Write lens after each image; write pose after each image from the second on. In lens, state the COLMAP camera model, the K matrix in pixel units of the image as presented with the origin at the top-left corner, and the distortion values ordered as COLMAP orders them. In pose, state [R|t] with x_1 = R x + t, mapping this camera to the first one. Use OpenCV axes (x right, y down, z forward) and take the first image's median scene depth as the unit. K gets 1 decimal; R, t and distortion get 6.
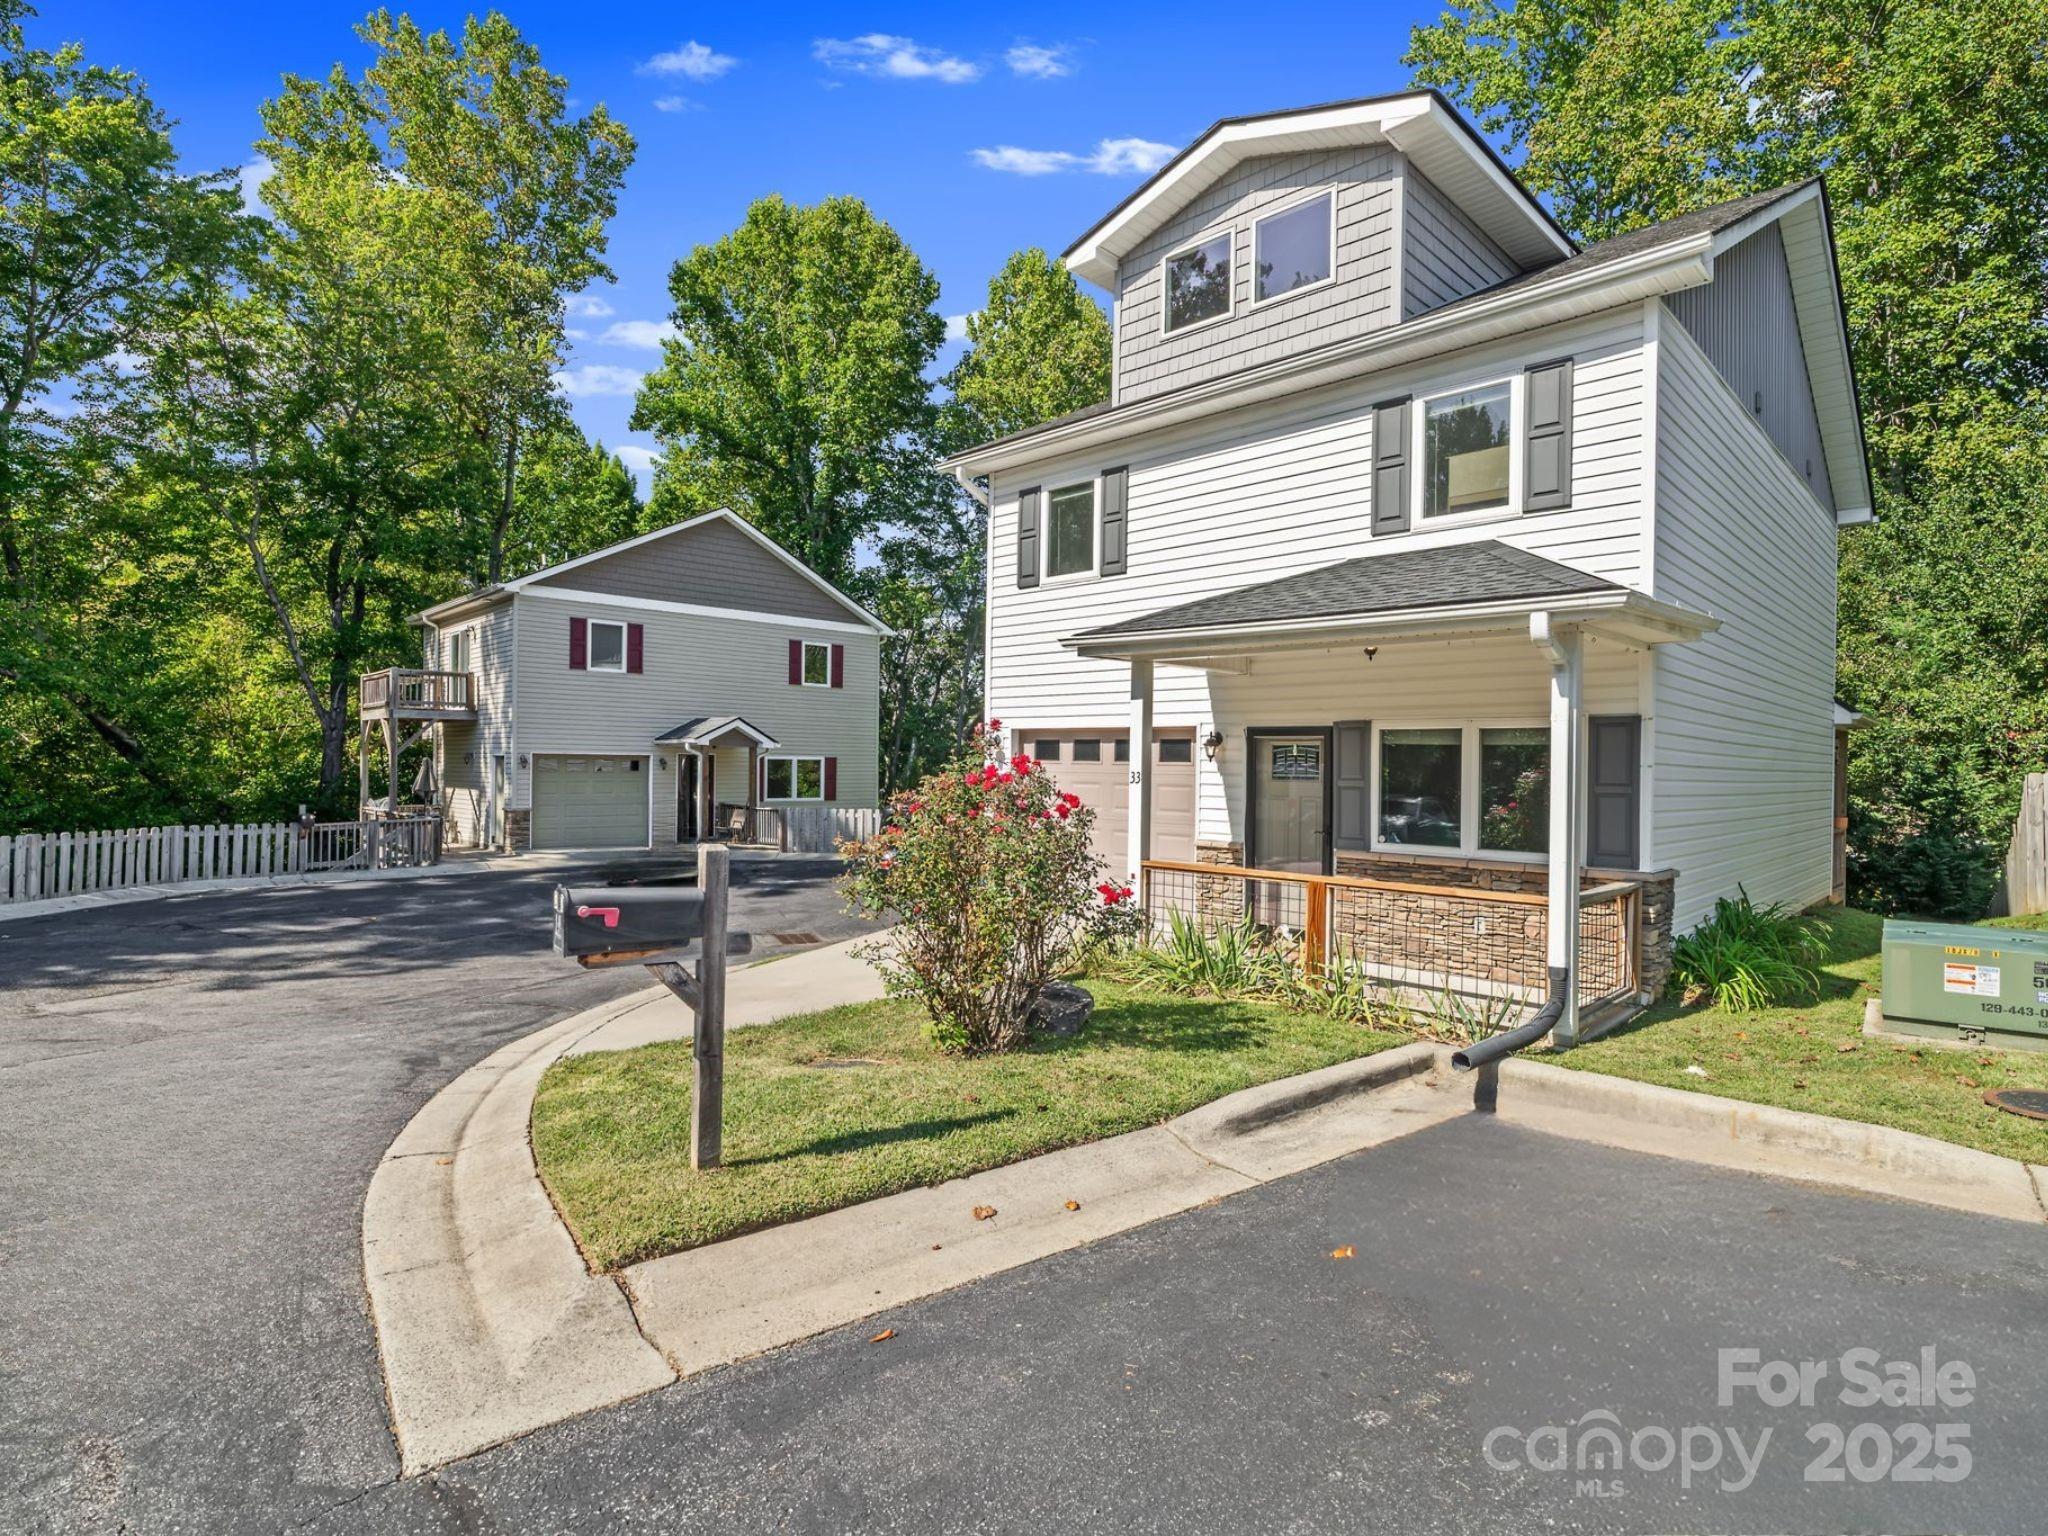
lens RADIAL K [[1015.7, 0, 1024.0], [0, 1015.7, 768.0], [0, 0, 1]] dist [-0.000972, -0.000294]
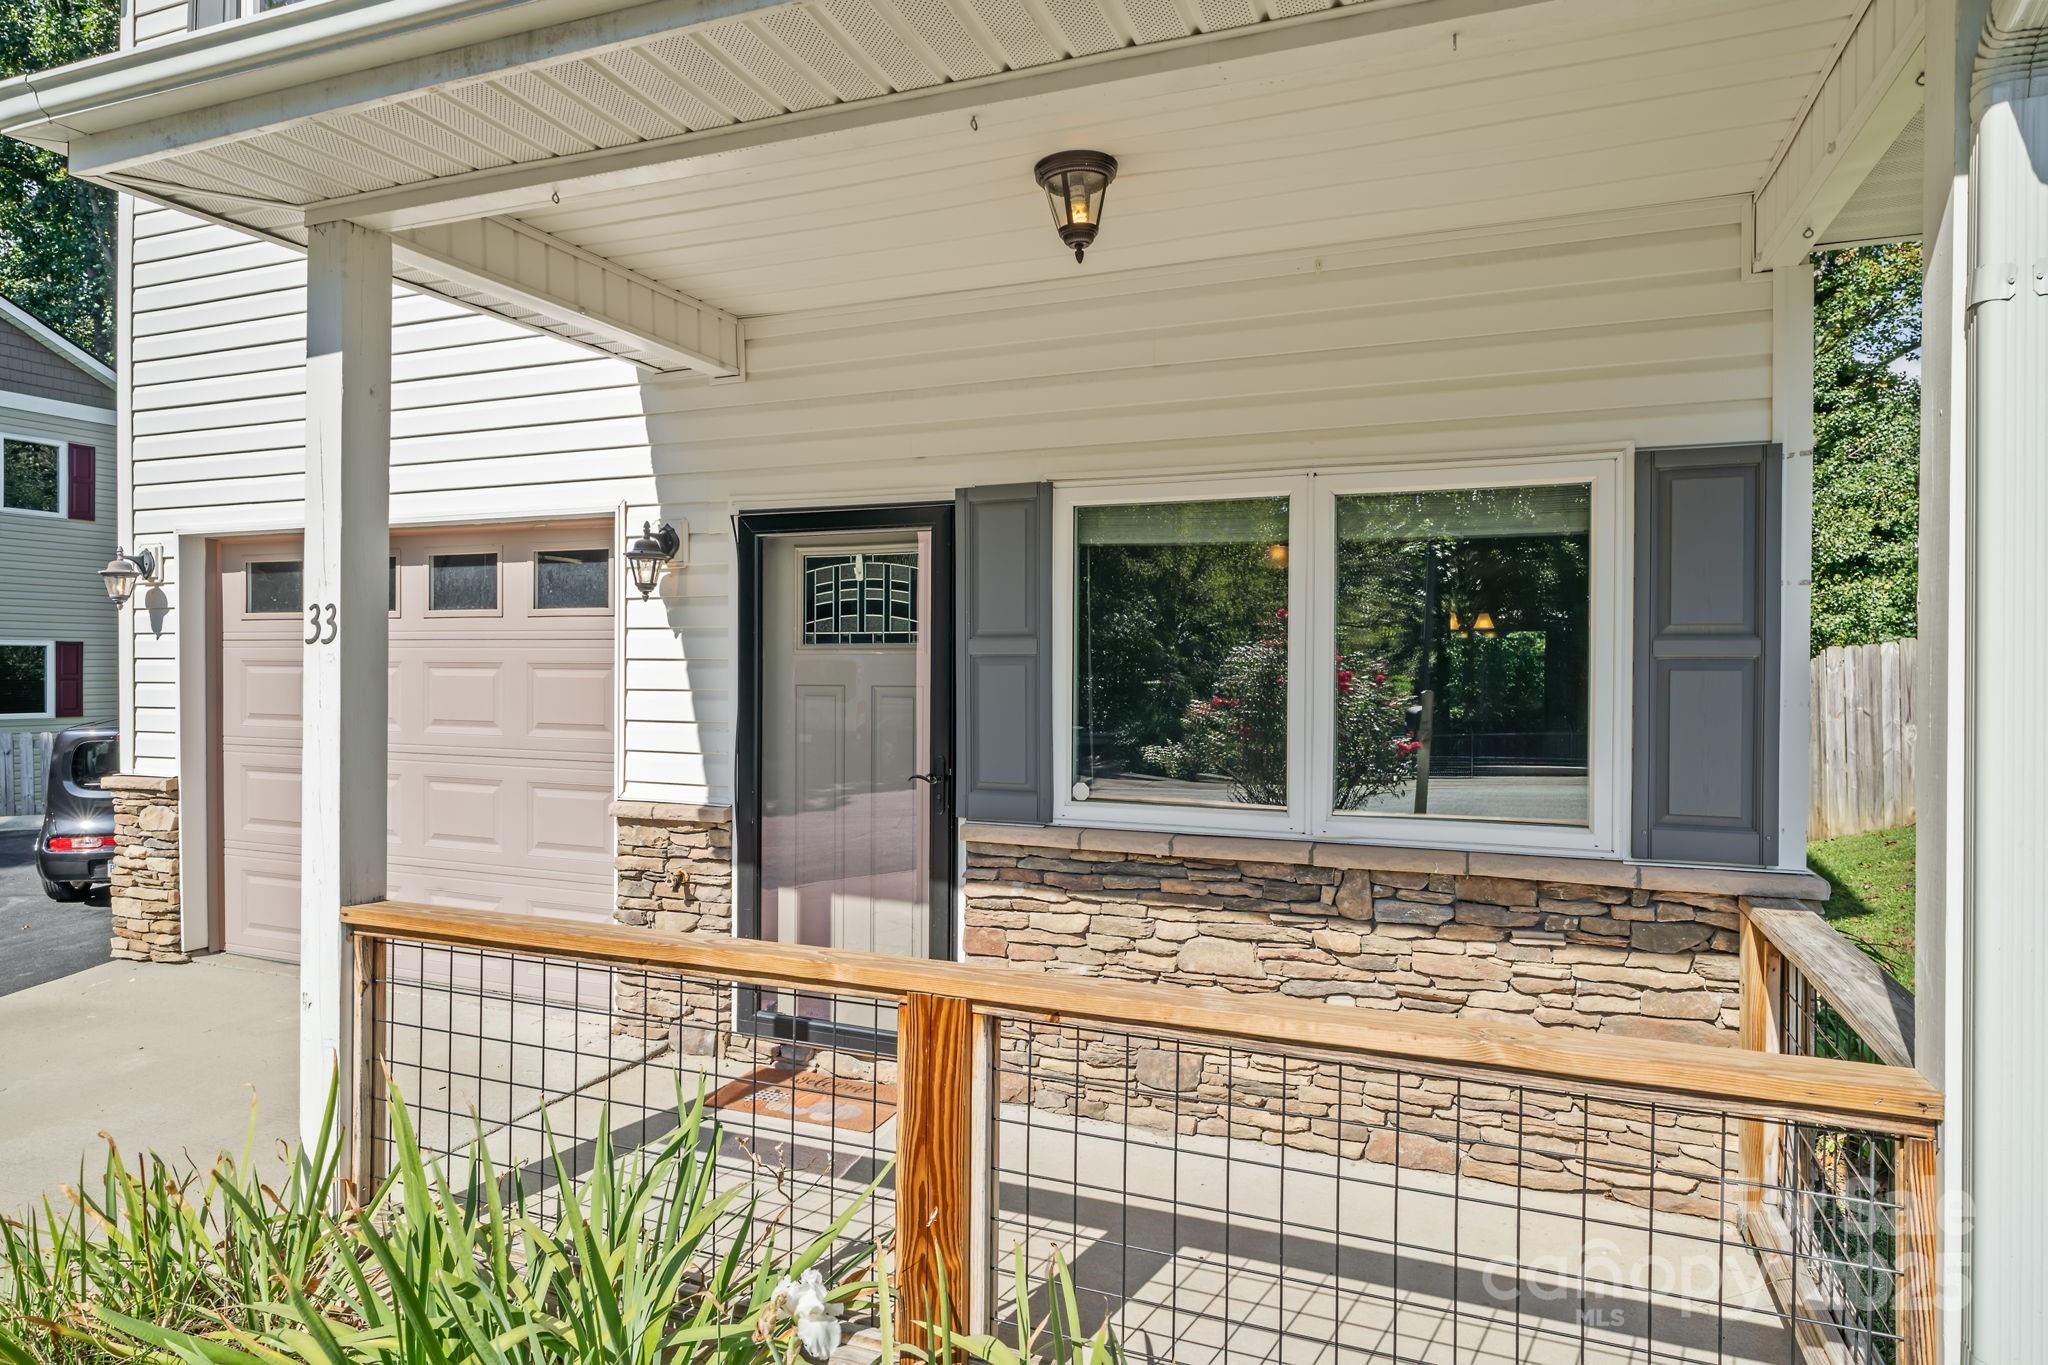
lens RADIAL K [[1123.2, 0, 1030.1], [0, 1123.2, 675.4], [0, 0, 1]] dist [0.003498, 0.001084]
pose [[0.919393, -0.007965, 0.393260, 0.156903], [0.006231, 0.999964, 0.005686, 0.021885], [-0.393291, -0.002777, 0.919410, 0.577287]]
